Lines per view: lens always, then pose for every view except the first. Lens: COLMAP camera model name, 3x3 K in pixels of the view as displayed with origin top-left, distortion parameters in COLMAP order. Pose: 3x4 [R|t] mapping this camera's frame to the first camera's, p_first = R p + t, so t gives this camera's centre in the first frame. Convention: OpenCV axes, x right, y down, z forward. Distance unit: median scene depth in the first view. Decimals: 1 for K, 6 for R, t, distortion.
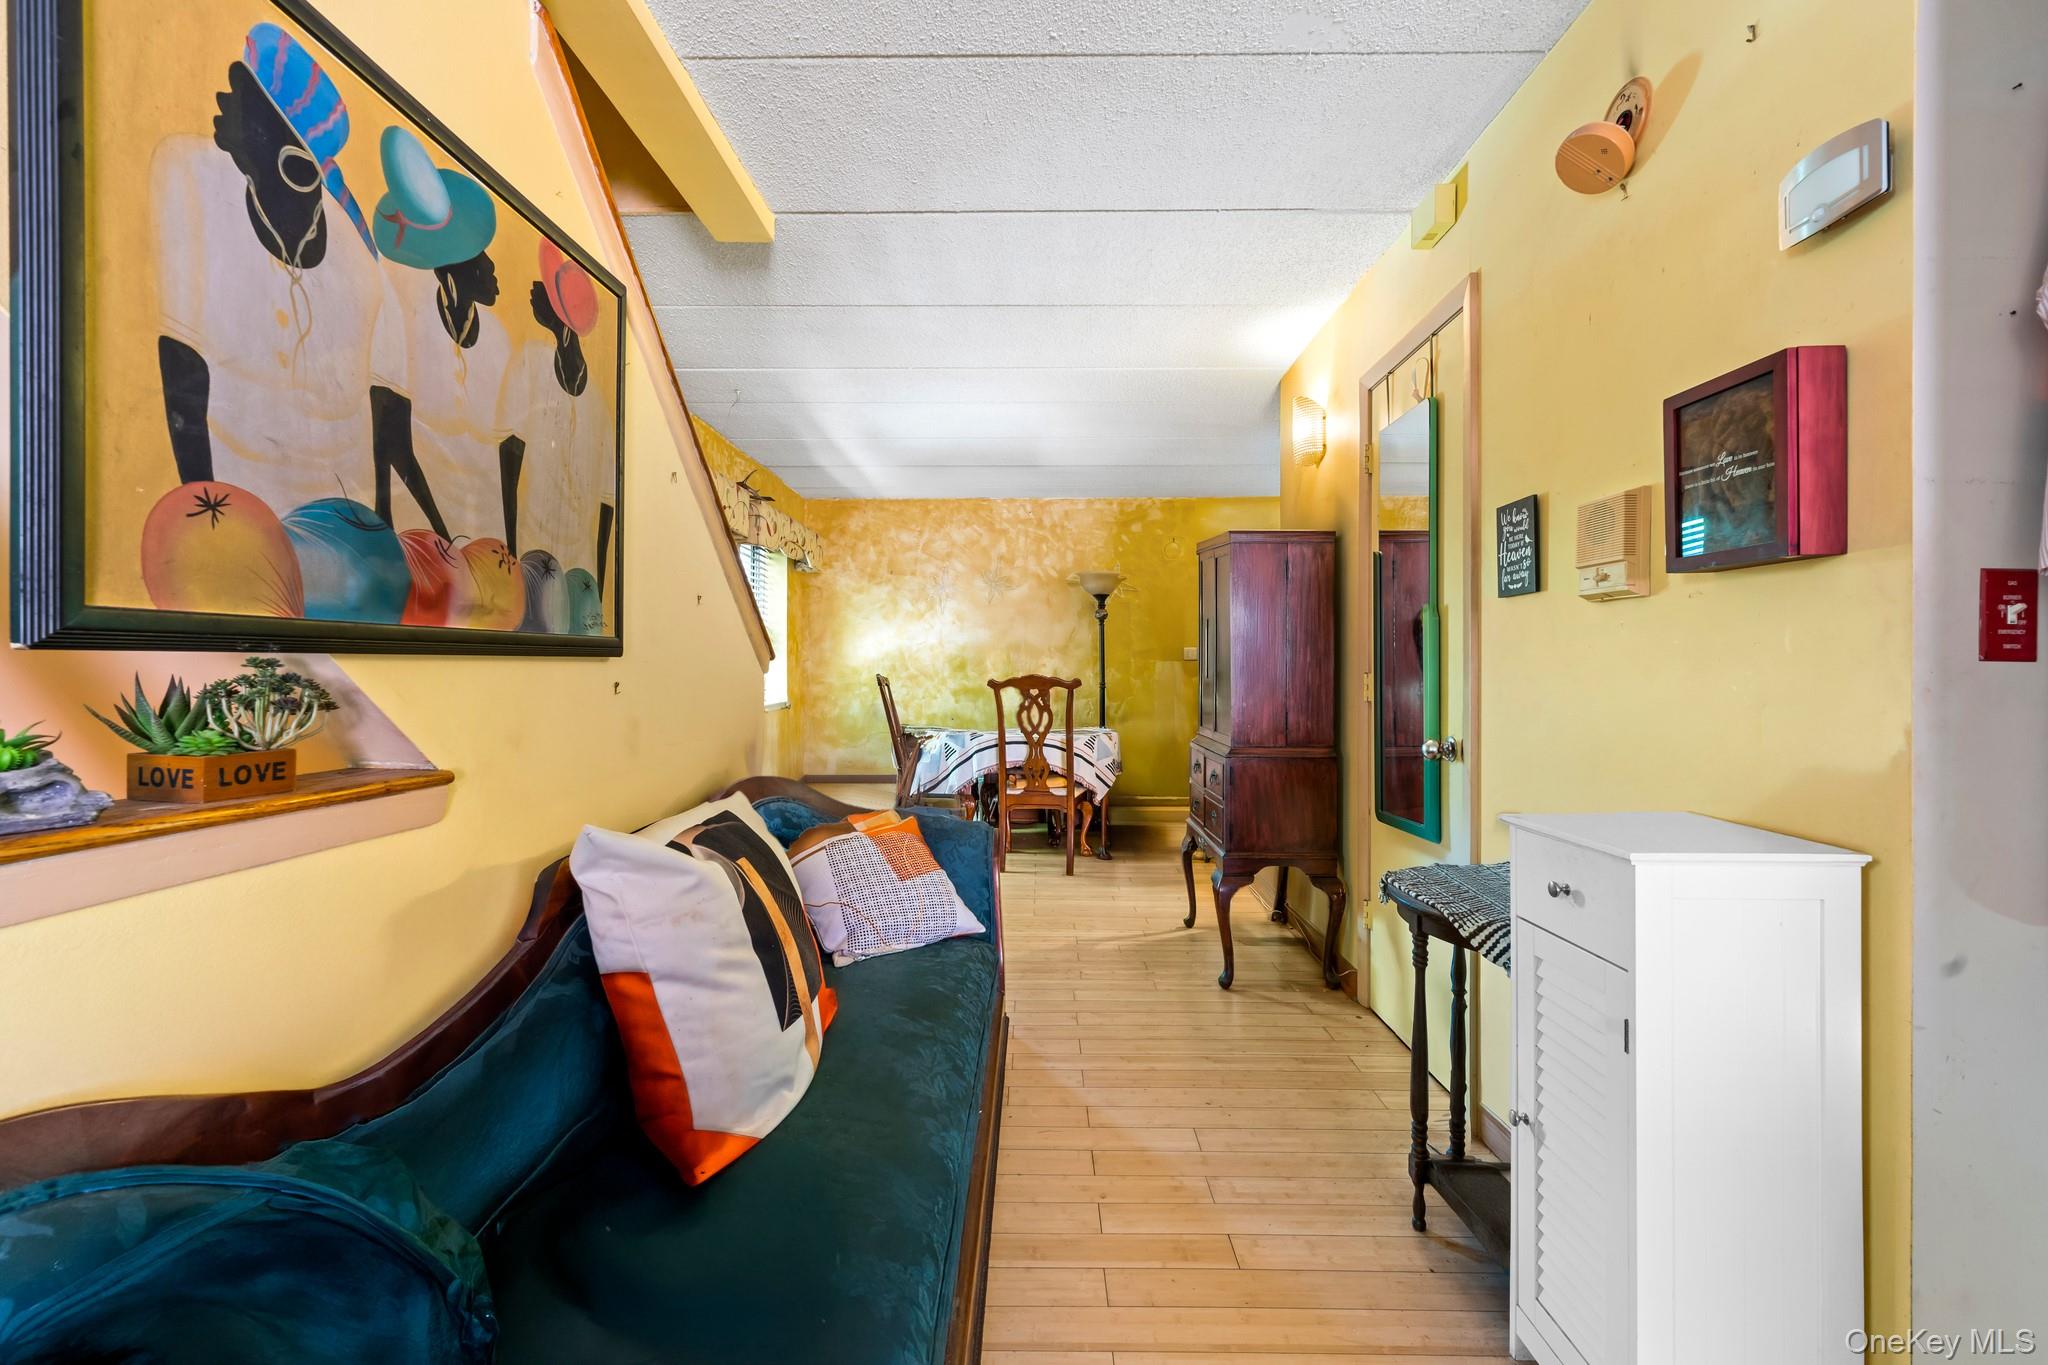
lens RADIAL K [[831.4, 0, 1025.9], [0, 831.4, 681.1], [0, 0, 1]] dist [0.000369, -0.000913]
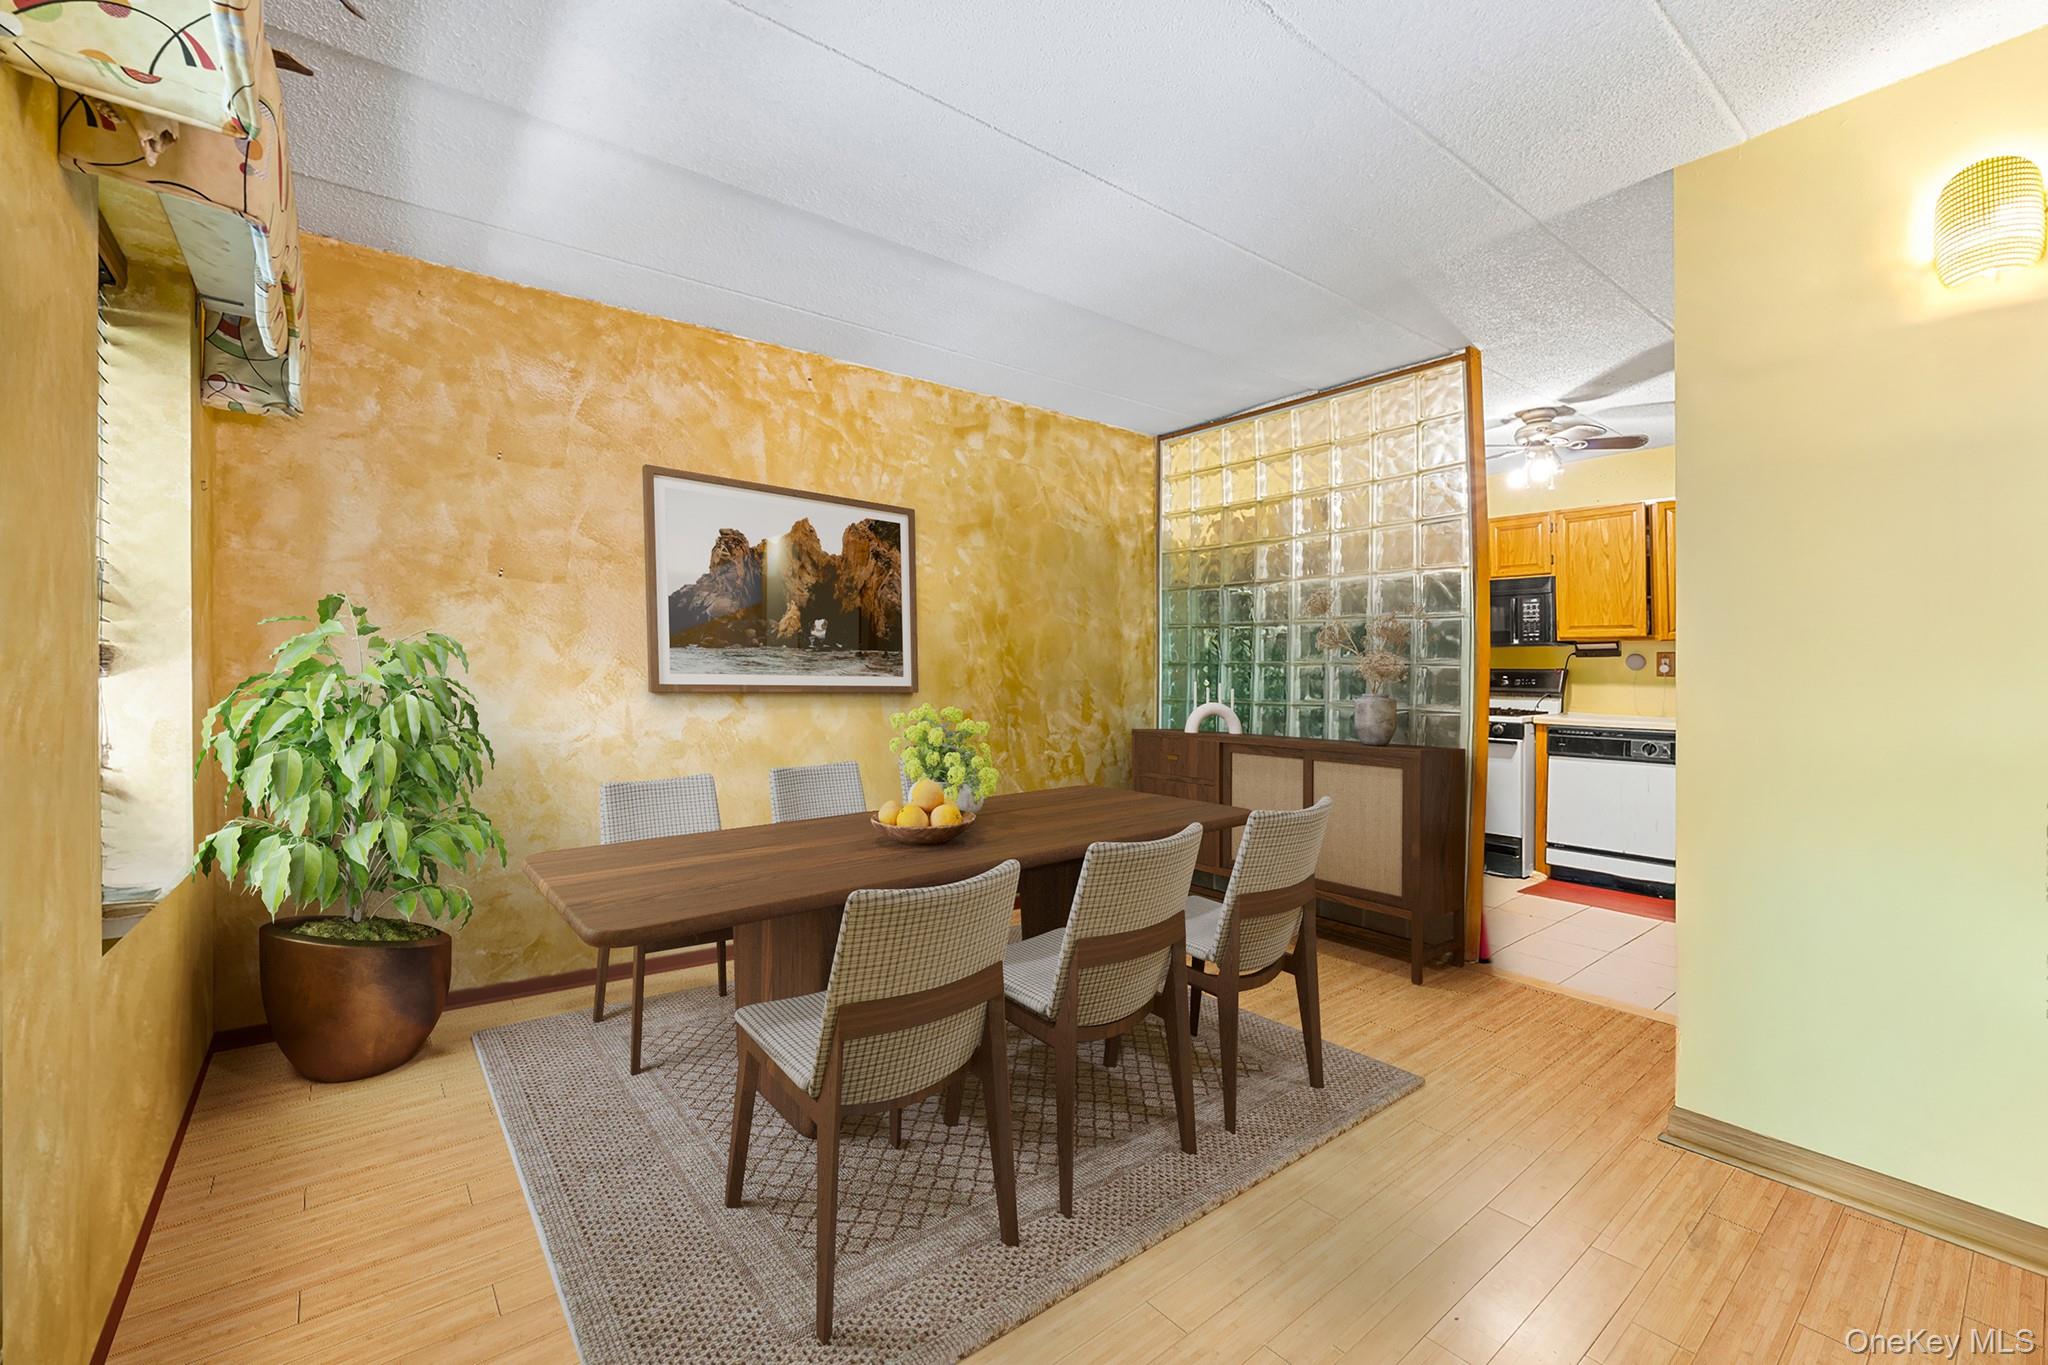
lens RADIAL K [[831.4, 0, 1021.4], [0, 831.4, 671.0], [0, 0, 1]] dist [0.000369, -0.000913]
pose [[0.776800, -0.012973, 0.629614, -0.302760], [0.009849, 0.999916, 0.008451, -0.030331], [-0.629670, -0.000364, 0.776862, 0.688202]]
